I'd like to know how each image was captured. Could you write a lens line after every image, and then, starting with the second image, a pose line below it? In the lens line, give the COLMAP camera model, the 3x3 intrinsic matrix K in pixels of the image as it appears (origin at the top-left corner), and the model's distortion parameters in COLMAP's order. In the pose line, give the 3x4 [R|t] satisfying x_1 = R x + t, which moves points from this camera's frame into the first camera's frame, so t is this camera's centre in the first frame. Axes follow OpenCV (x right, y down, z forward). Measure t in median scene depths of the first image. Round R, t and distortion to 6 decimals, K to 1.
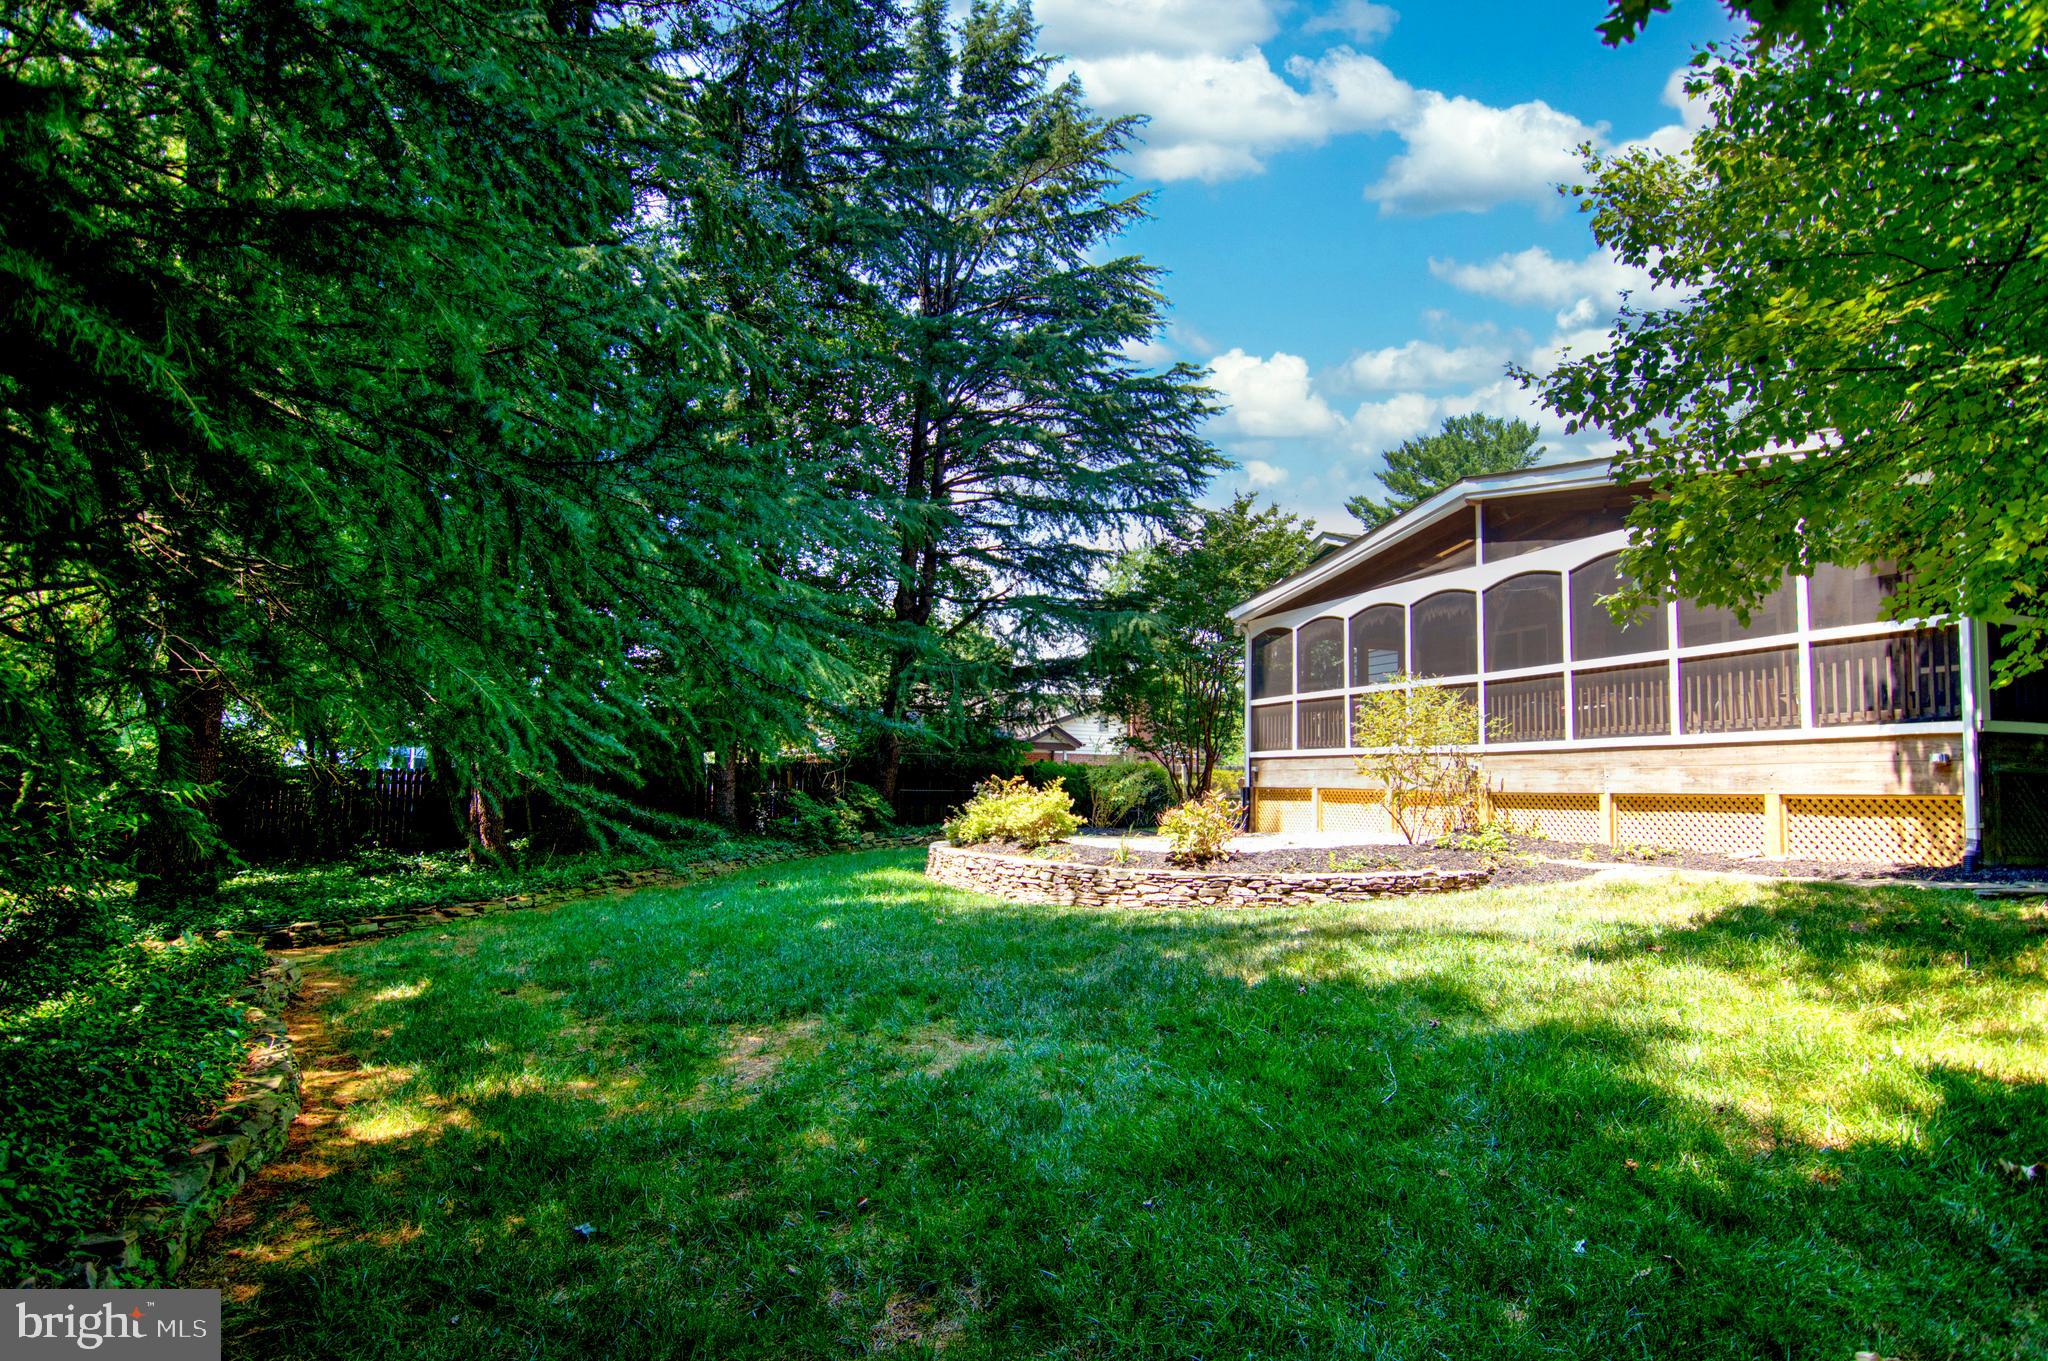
lens RADIAL K [[1152.3, 0, 1024.0], [0, 1152.3, 680.5], [0, 0, 1]] dist [-0.001193, -0.001187]
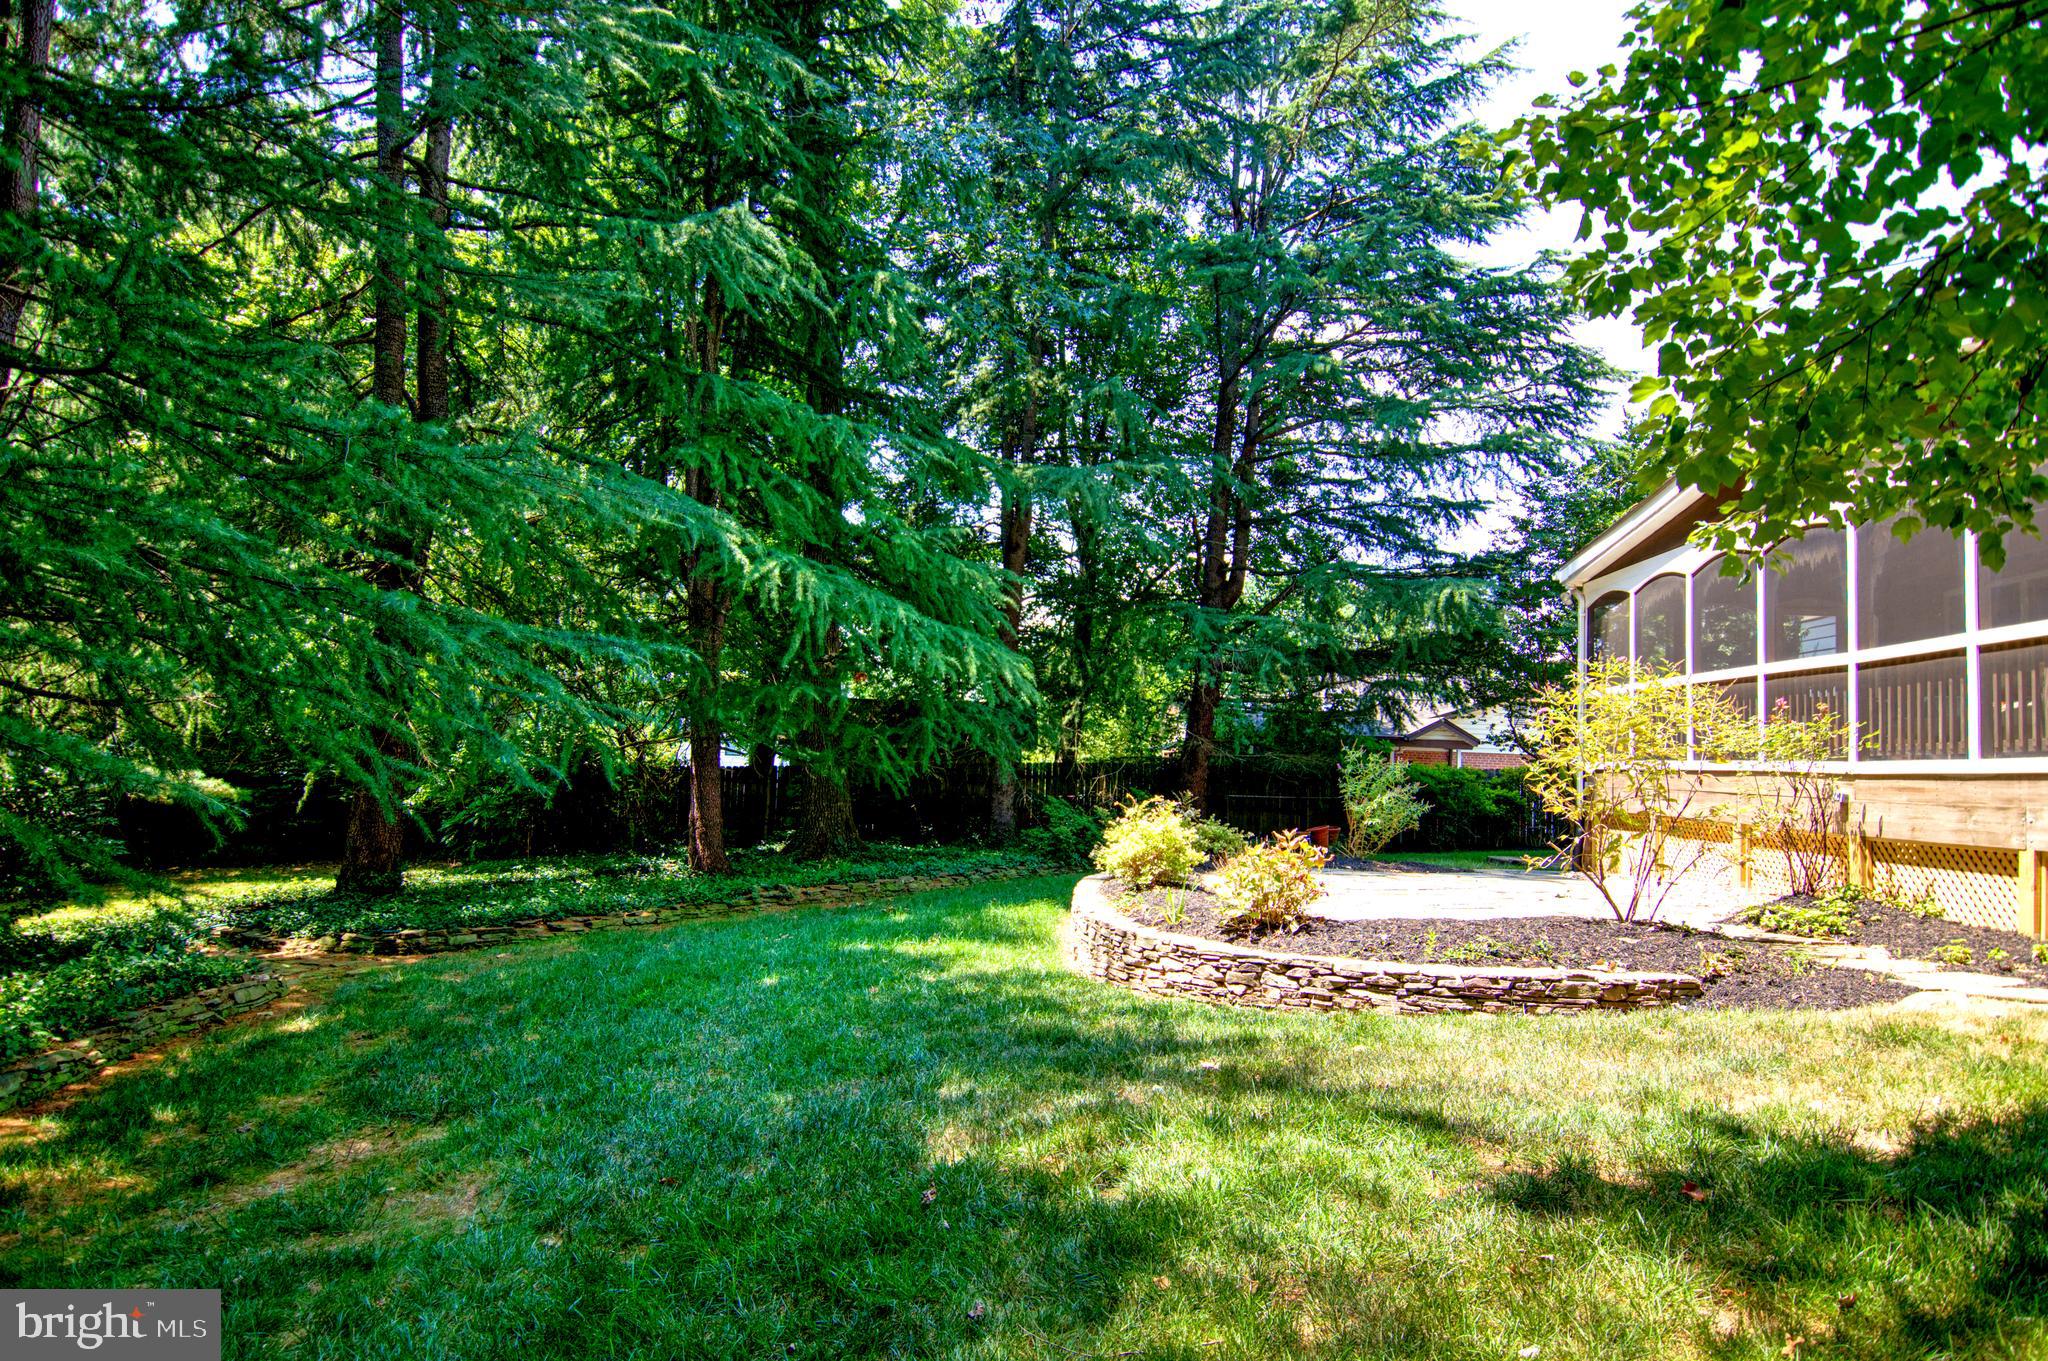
lens RADIAL K [[1227.7, 0, 1024.0], [0, 1227.7, 680.5], [0, 0, 1]] dist [0.001551, -0.011685]
pose [[0.915476, -0.016400, -0.402037, 0.276331], [0.021960, 0.999716, 0.009225, -0.007056], [0.401772, -0.017274, 0.915577, 0.206634]]
